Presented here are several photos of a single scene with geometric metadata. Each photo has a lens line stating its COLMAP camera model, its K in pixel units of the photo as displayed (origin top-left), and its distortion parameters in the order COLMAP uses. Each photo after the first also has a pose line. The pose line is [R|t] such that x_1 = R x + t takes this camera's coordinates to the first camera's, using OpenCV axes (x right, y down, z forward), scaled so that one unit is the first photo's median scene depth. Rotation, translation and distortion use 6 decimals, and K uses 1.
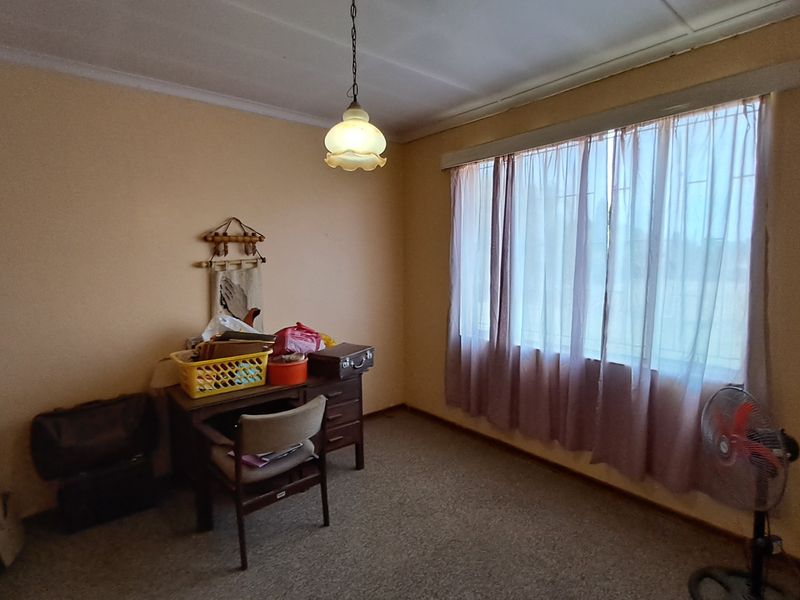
lens RADIAL K [[422.1, 0, 396.2], [0, 422.1, 304.1], [0, 0, 1]] dist [-0.005373, -0.001949]
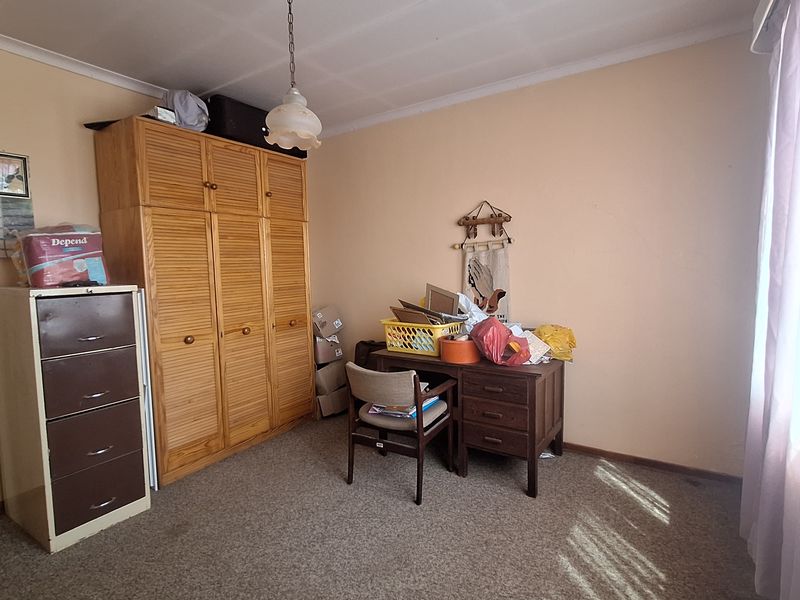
lens RADIAL K [[420.7, 0, 396.6], [0, 420.7, 297.1], [0, 0, 1]] dist [-0.011744, 0.004327]
pose [[0.288240, 0.080898, -0.954135, 0.576885], [-0.085518, 0.994618, 0.058496, -0.009864], [0.953732, 0.064735, 0.293607, 0.505913]]
